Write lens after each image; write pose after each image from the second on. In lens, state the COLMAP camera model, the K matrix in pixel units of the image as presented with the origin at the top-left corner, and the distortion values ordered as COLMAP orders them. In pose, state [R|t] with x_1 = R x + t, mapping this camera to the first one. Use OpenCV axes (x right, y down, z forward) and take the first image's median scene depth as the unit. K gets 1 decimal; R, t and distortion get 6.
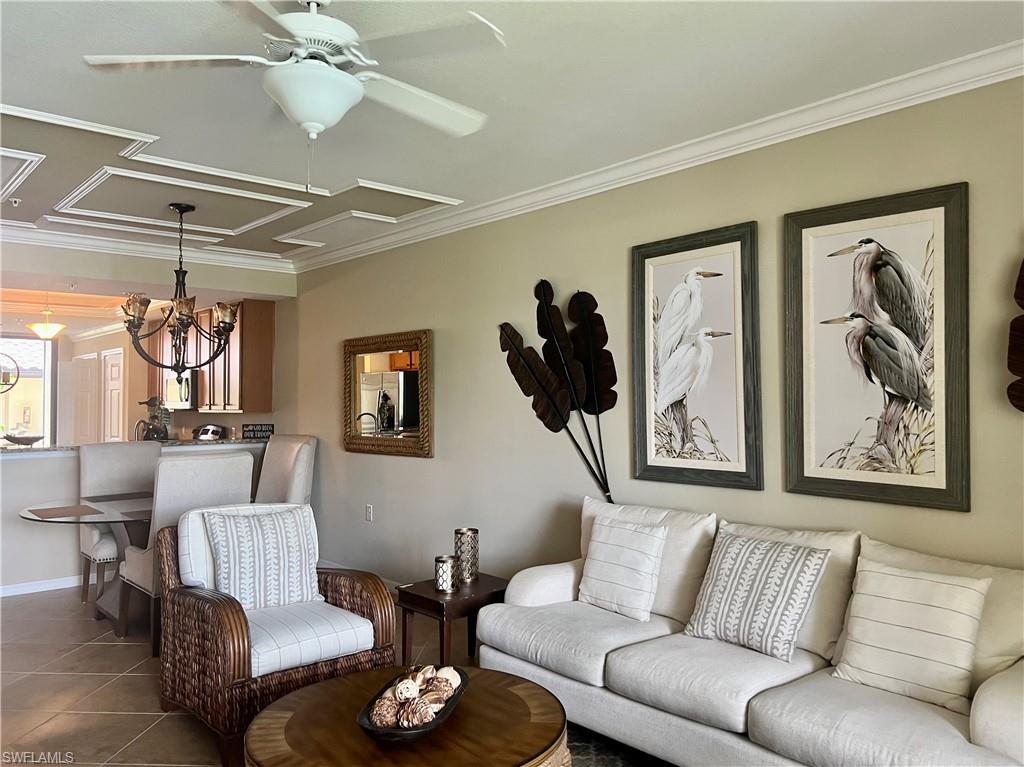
lens RADIAL K [[808.1, 0, 501.5], [0, 808.1, 387.4], [0, 0, 1]] dist [0.066329, -0.110423]
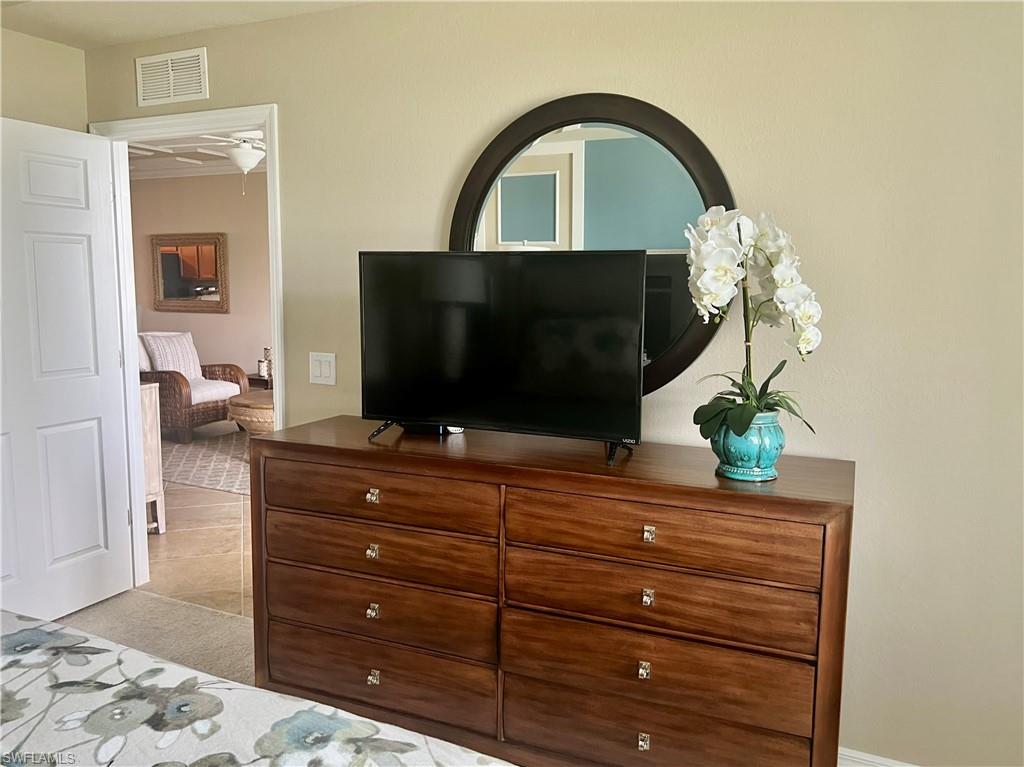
lens RADIAL K [[808.1, 0, 501.5], [0, 808.1, 387.4], [0, 0, 1]] dist [0.066329, -0.110423]
pose [[0.926222, -0.034742, 0.375375, -0.246053], [-0.021025, 0.989434, 0.143453, -0.014831], [-0.376392, -0.140762, 0.915705, -0.905125]]
